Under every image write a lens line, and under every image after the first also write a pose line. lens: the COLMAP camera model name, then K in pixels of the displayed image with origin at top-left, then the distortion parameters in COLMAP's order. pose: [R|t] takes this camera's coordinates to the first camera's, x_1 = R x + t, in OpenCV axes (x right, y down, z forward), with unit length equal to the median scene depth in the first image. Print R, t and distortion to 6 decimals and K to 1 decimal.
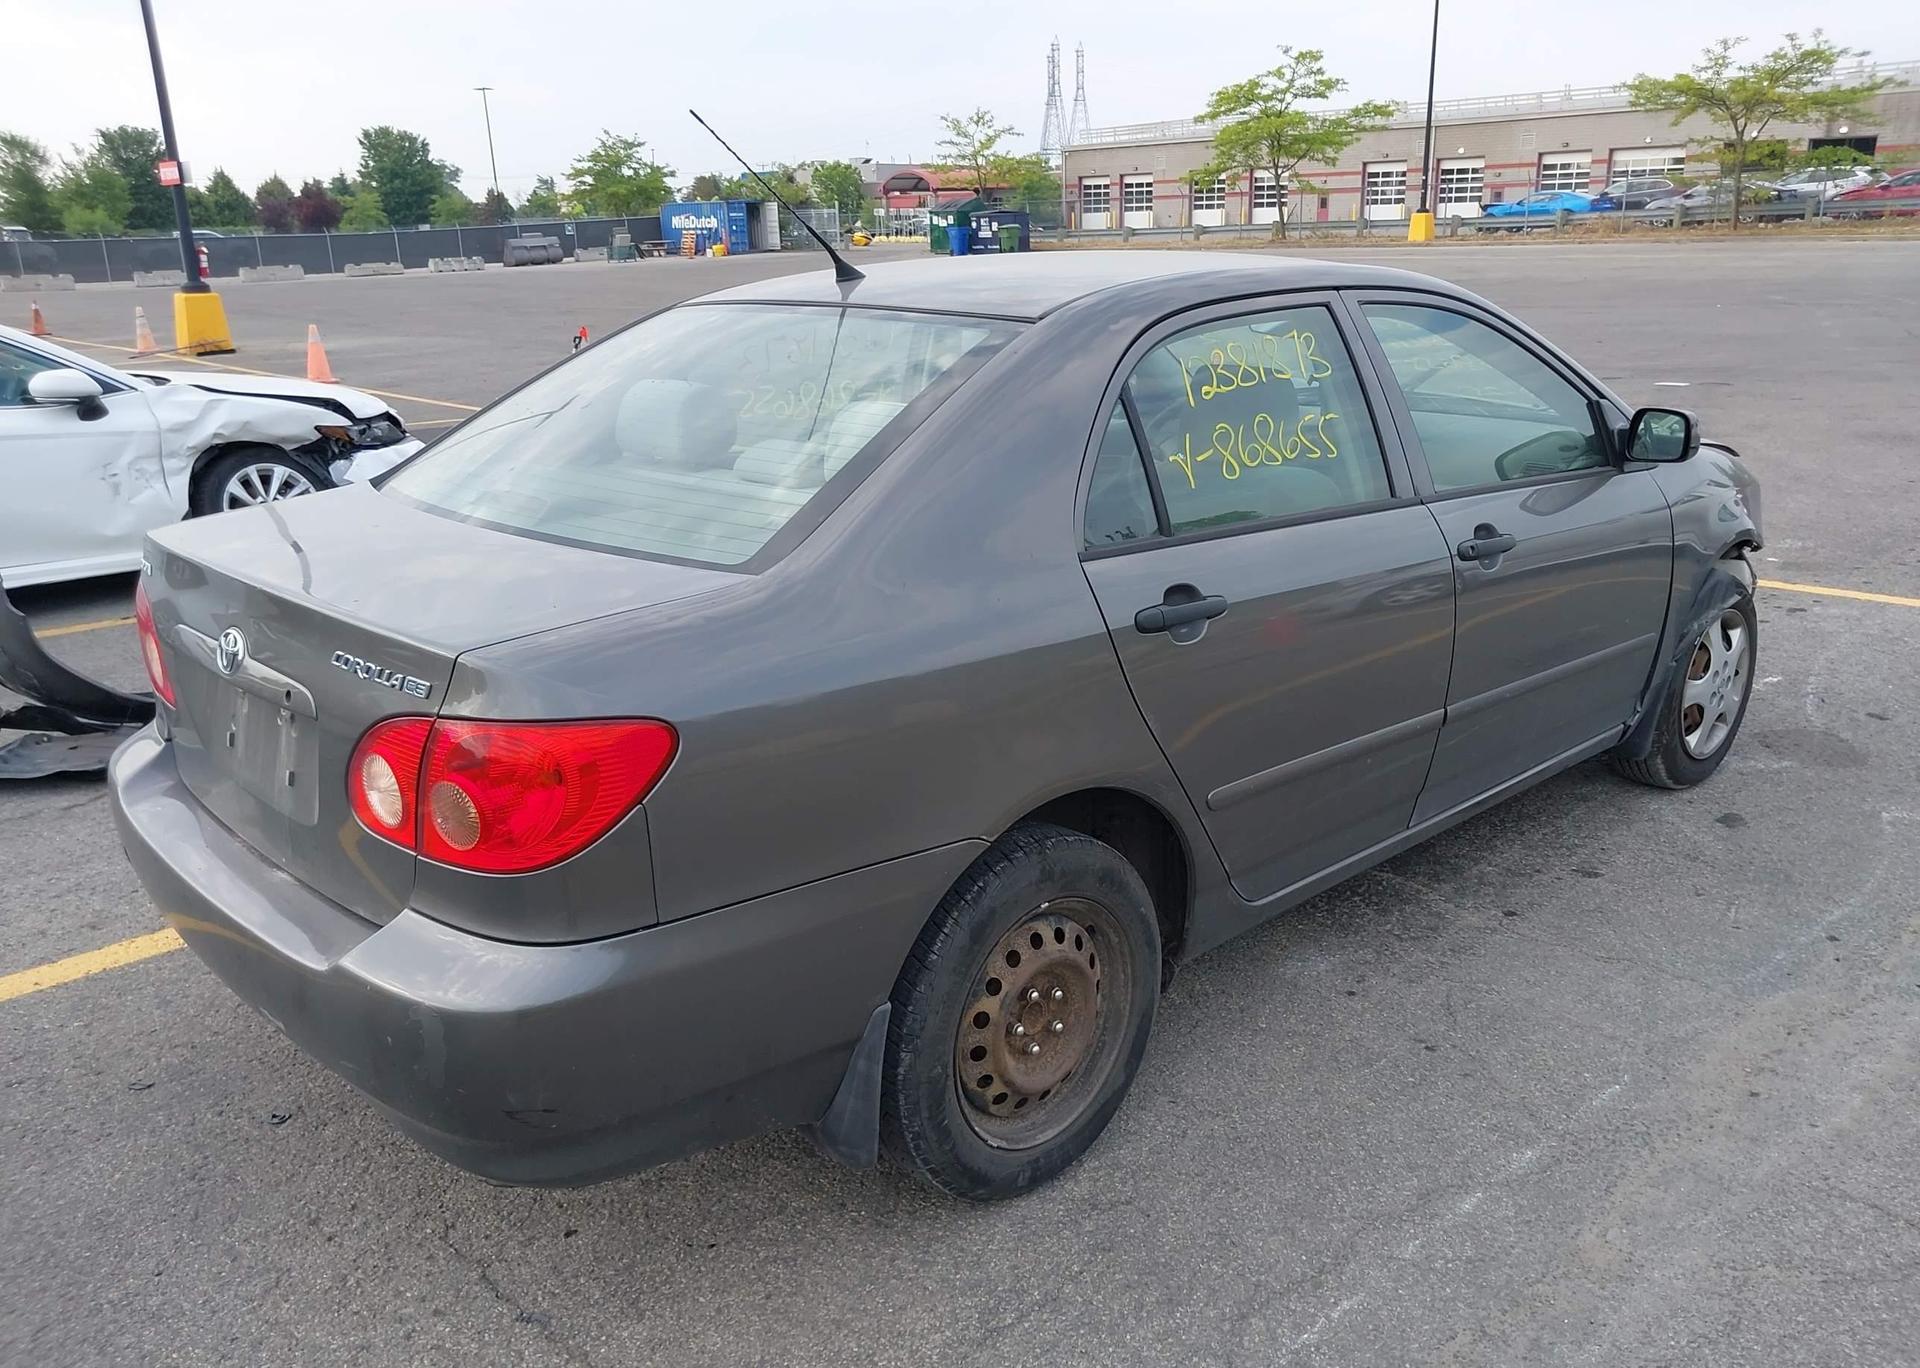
lens RADIAL K [[1519.4, 0, 994.5], [0, 1519.4, 682.6], [0, 0, 1]] dist [-0.005646, -0.009275]
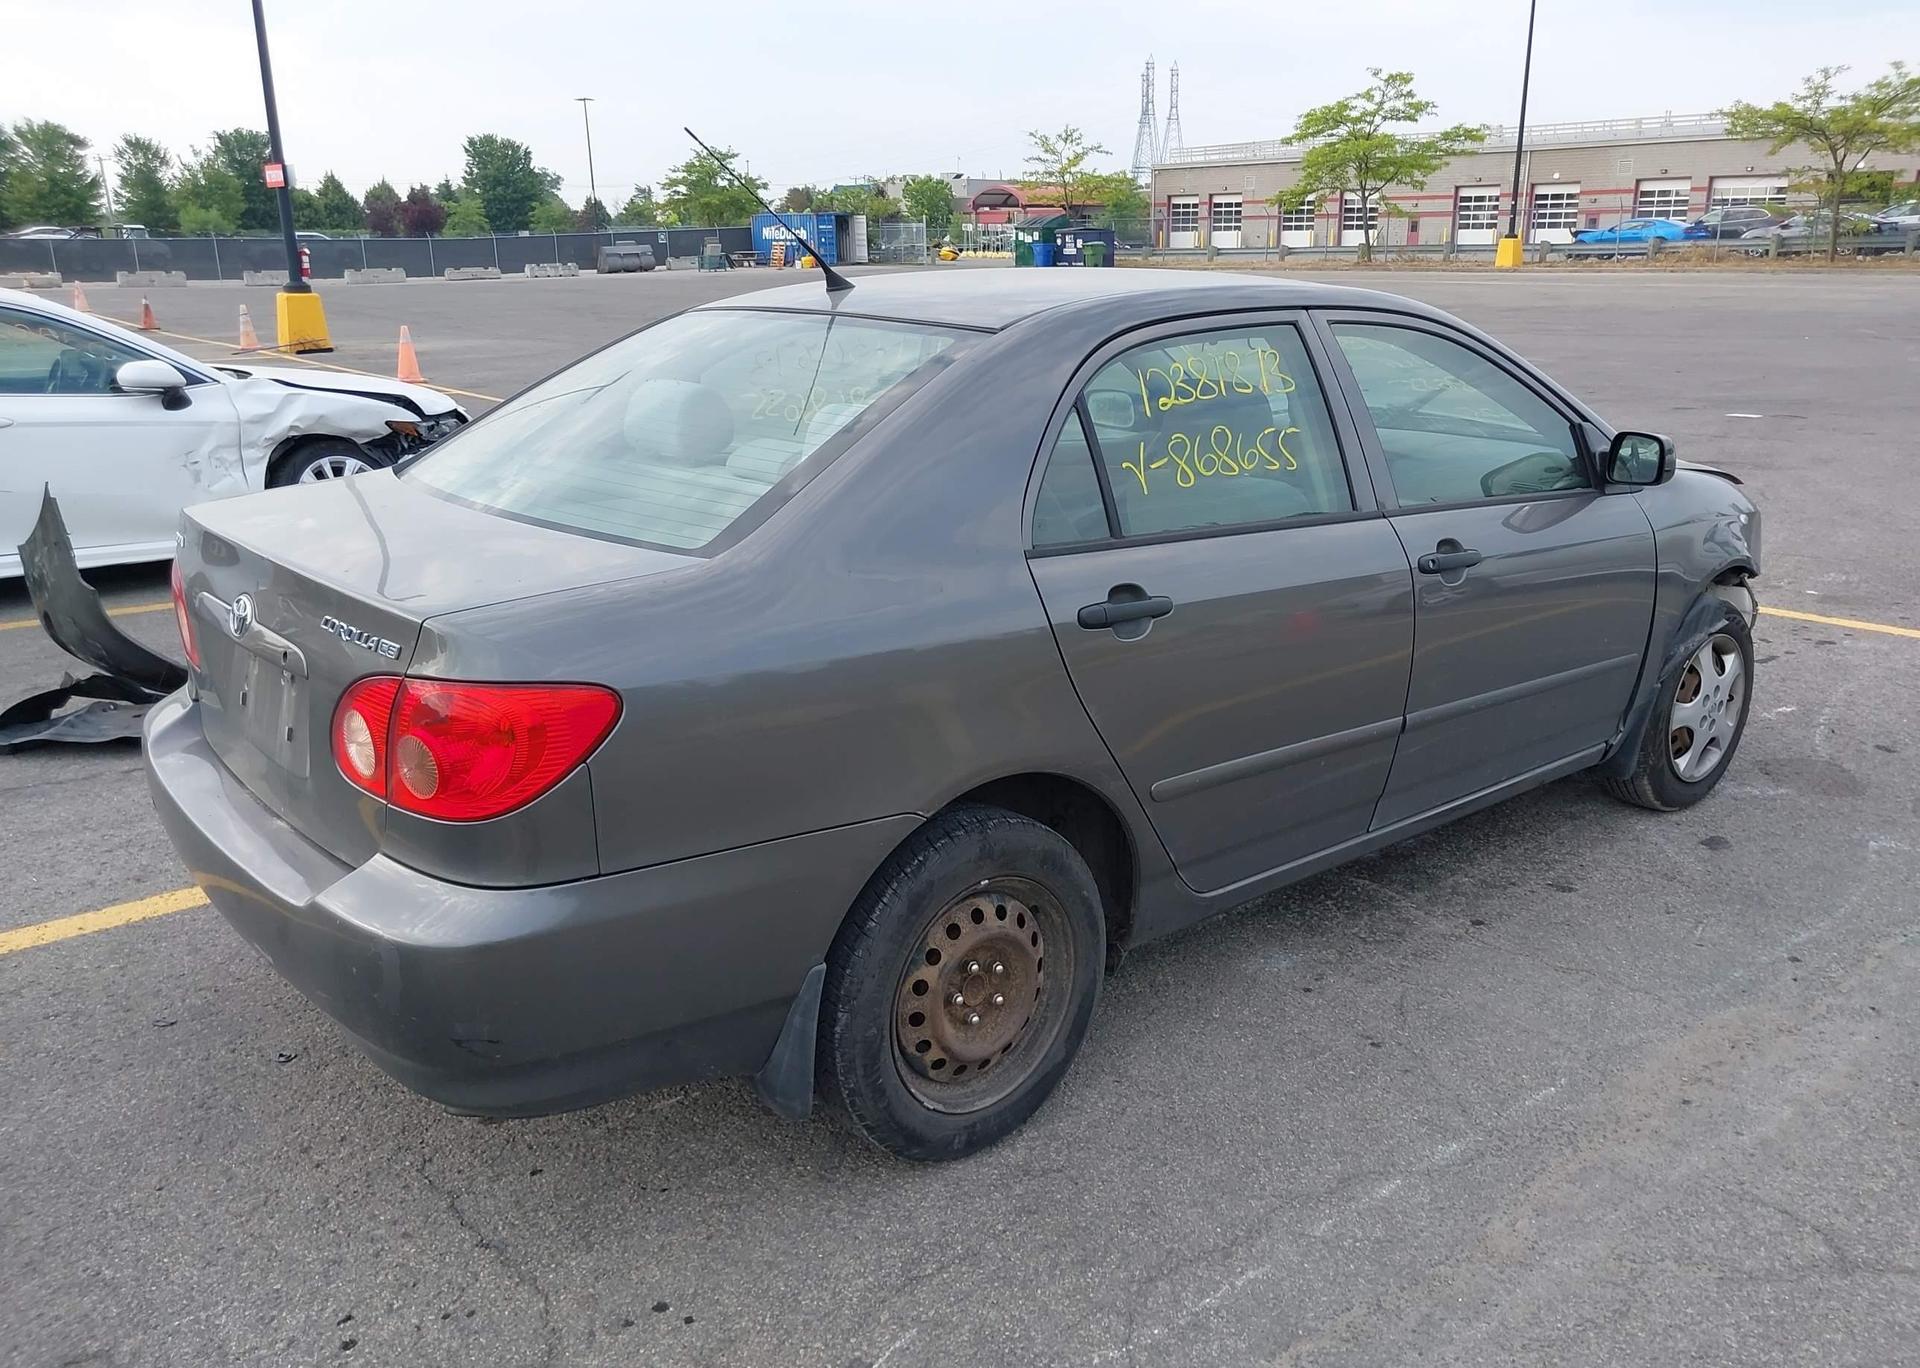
lens RADIAL K [[1521.5, 0, 986.7], [0, 1521.5, 680.0], [0, 0, 1]] dist [-0.002882, -0.013006]
pose [[0.997881, 0.034750, -0.055003, 0.027701], [-0.035400, 0.999314, -0.010885, 0.005389], [0.054587, 0.012809, 0.998427, -0.018960]]
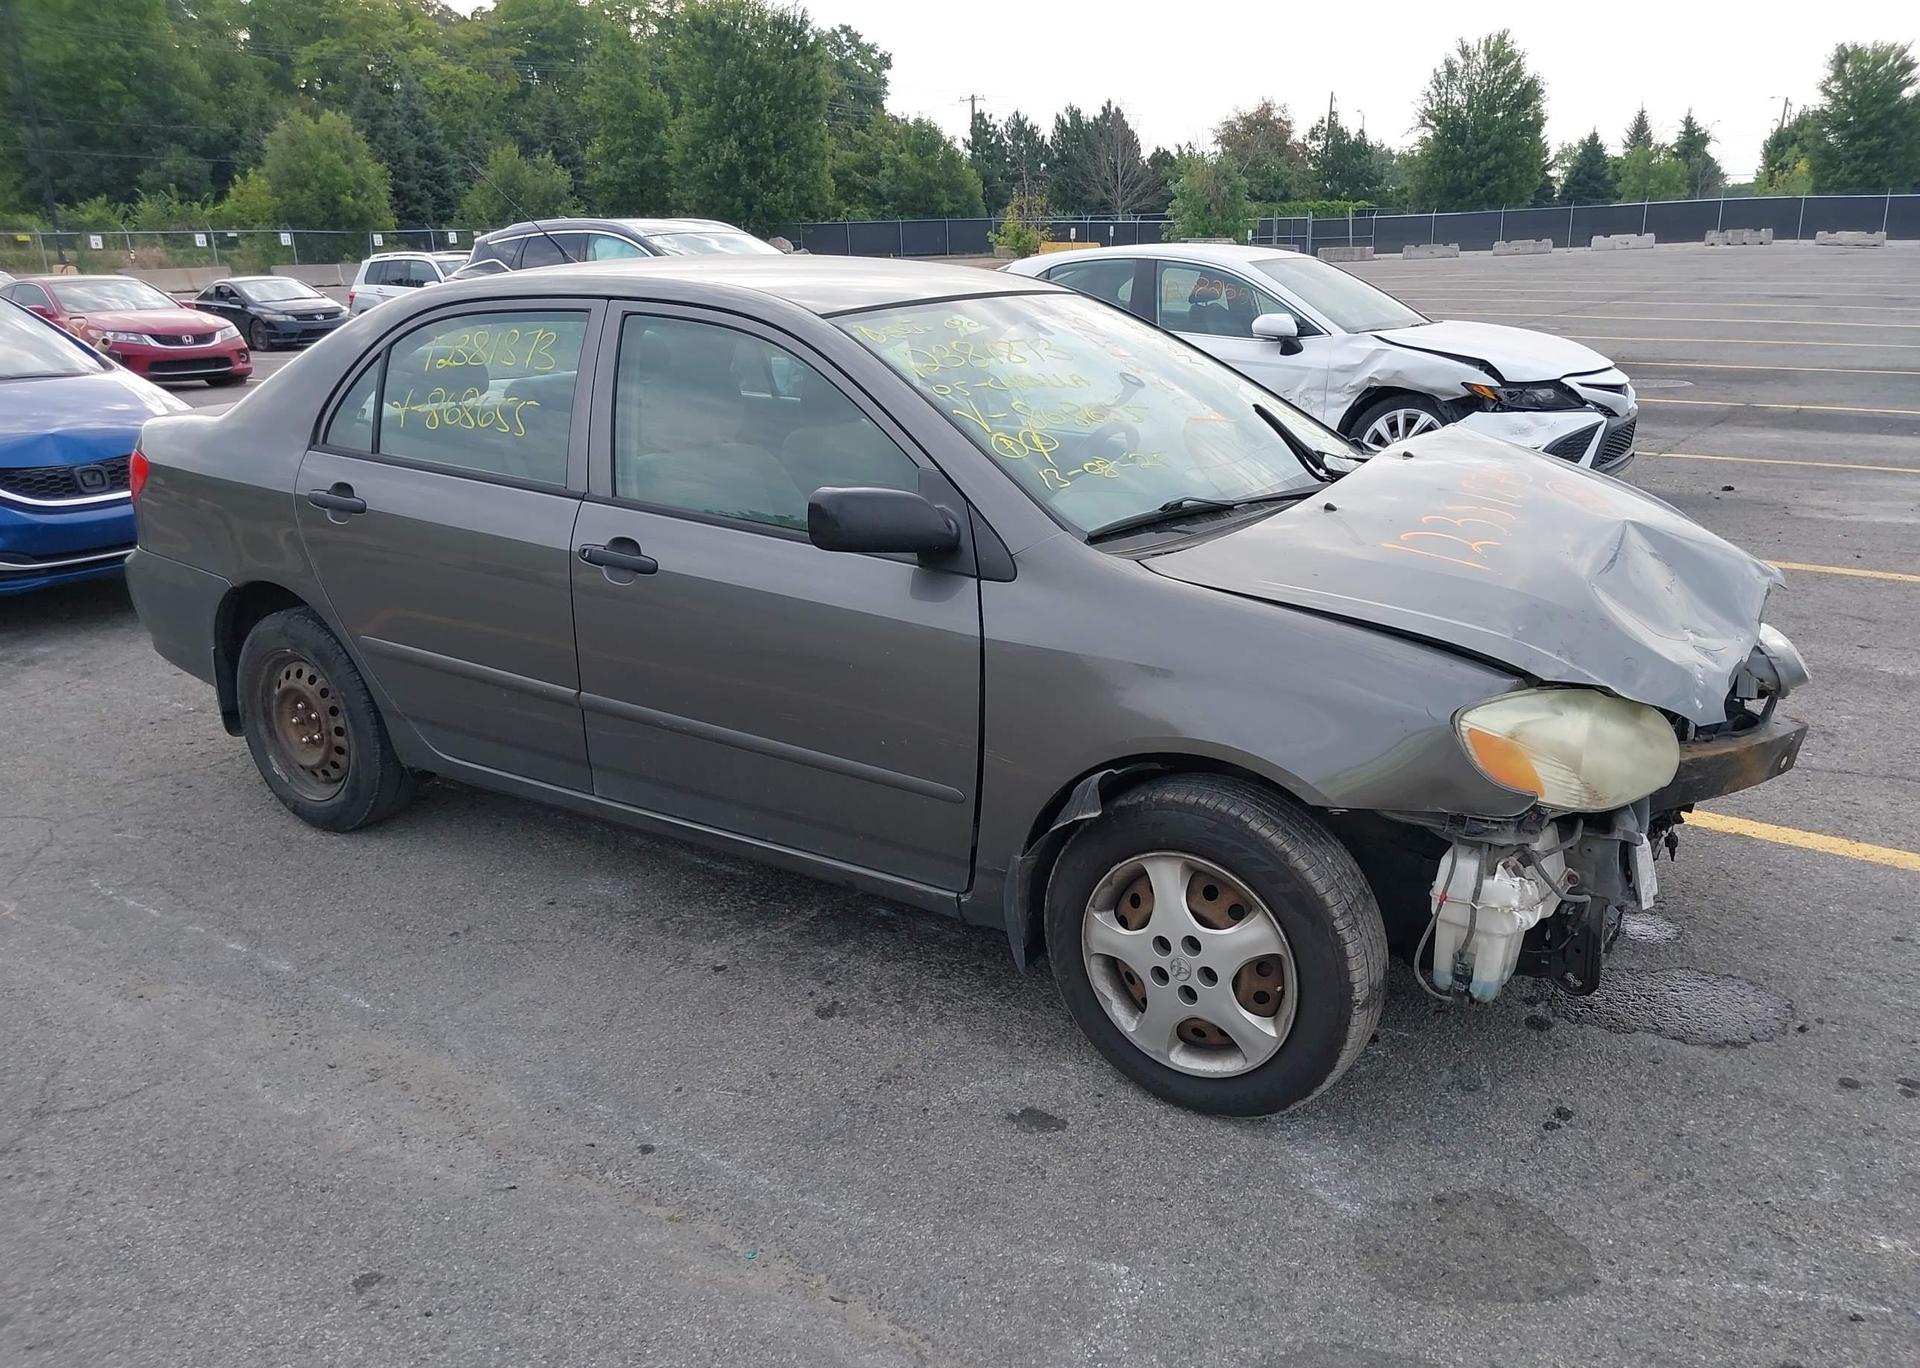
lens RADIAL K [[1484.1, 0, 951.3], [0, 1484.1, 711.4], [0, 0, 1]] dist [0.003682, -0.003856]
pose [[0.214240, 0.311655, -0.925728, 0.543314], [-0.257935, 0.932144, 0.254121, -0.124507], [0.942110, 0.184334, 0.280090, 0.391222]]
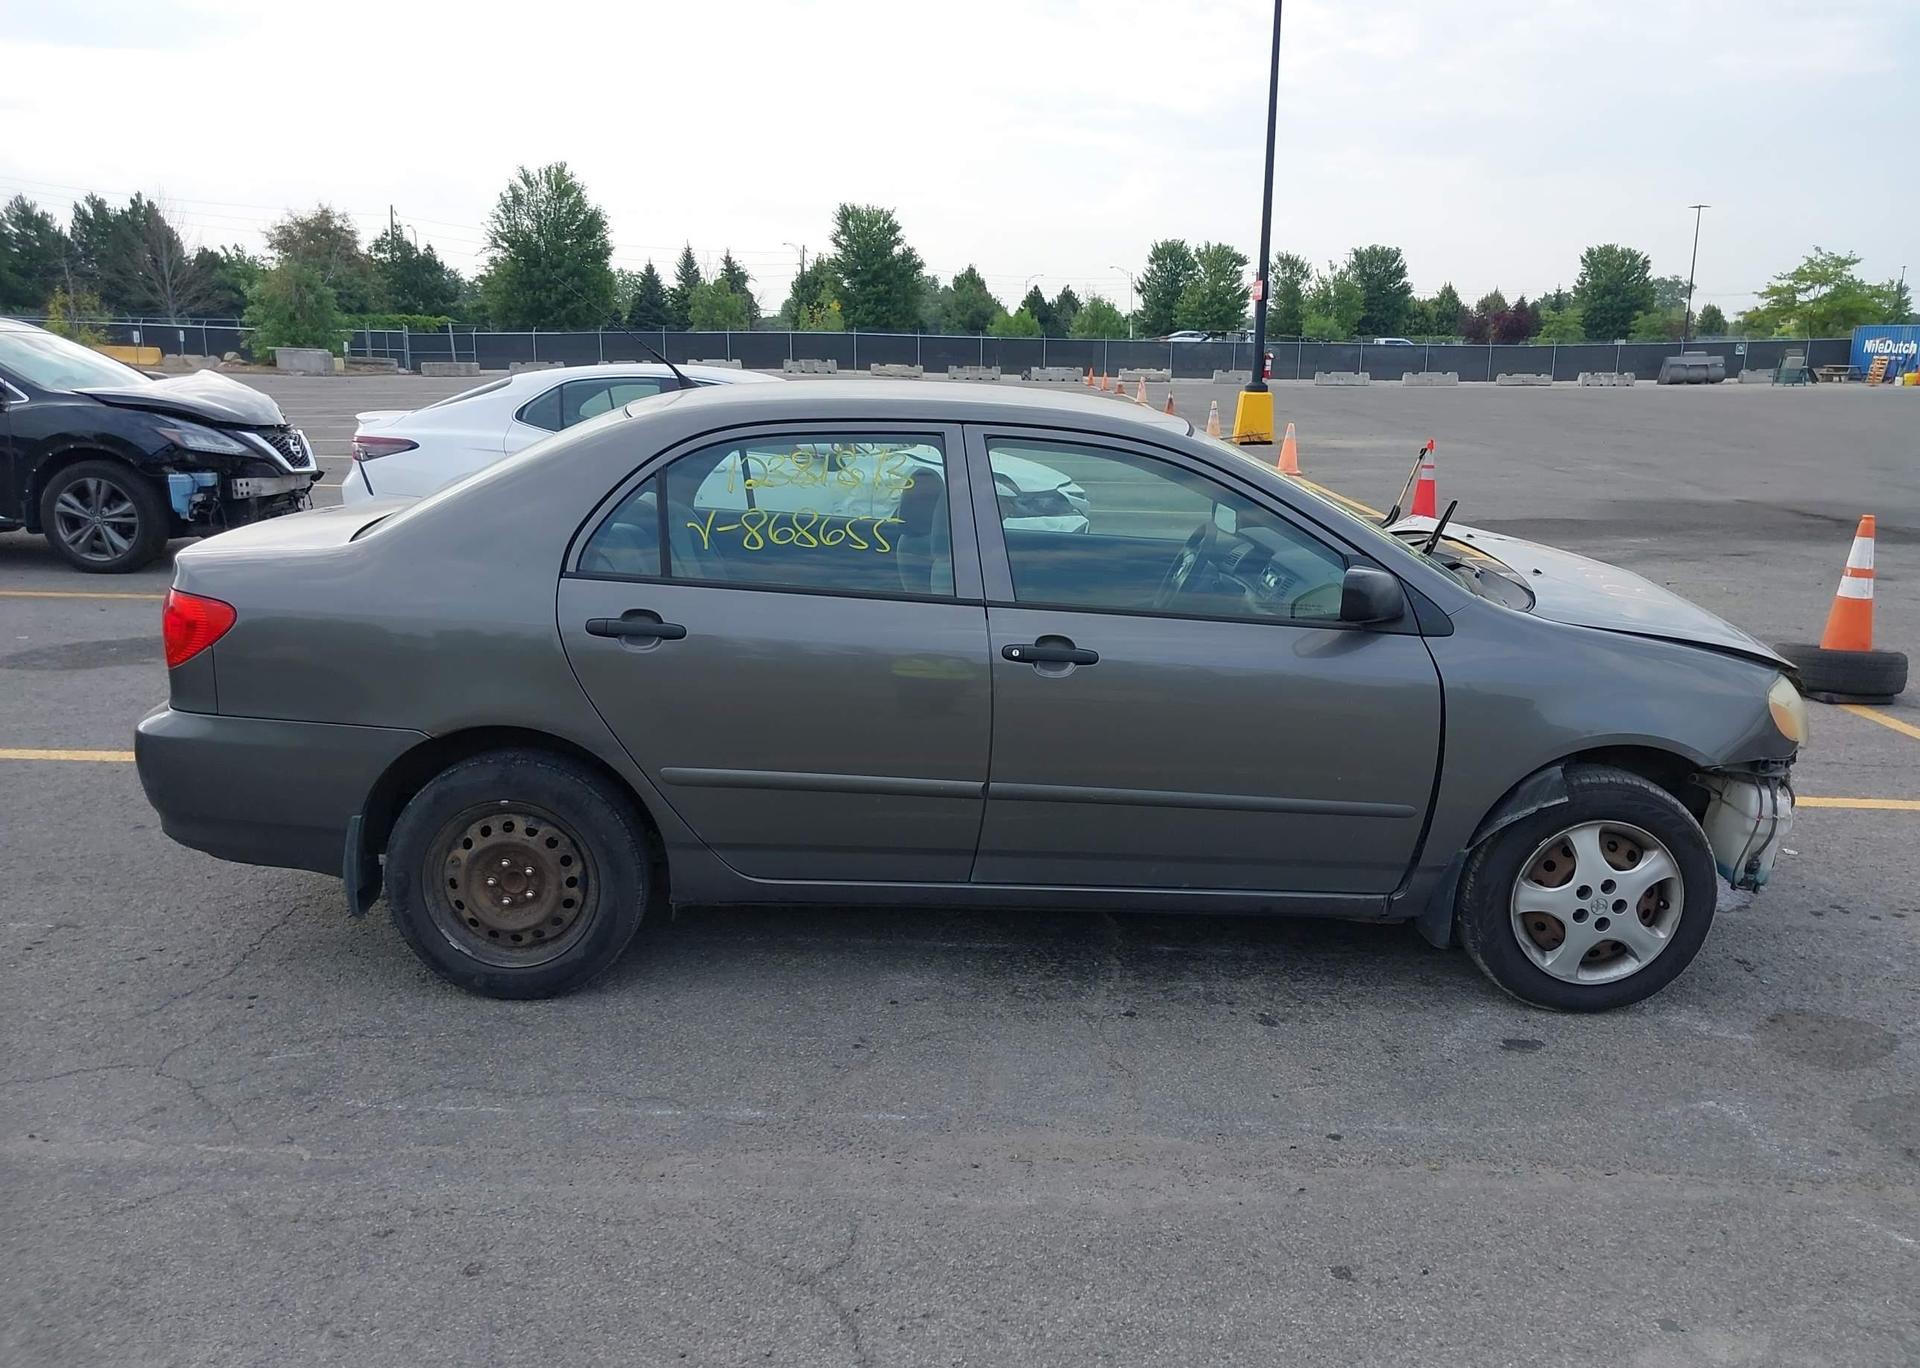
lens RADIAL K [[1521.5, 0, 986.7], [0, 1521.5, 680.0], [0, 0, 1]] dist [-0.002882, -0.013006]
pose [[0.725300, 0.176604, -0.665395, 0.426225], [-0.223951, 0.974492, 0.014529, -0.030866], [0.650988, 0.138478, 0.746350, 0.054794]]
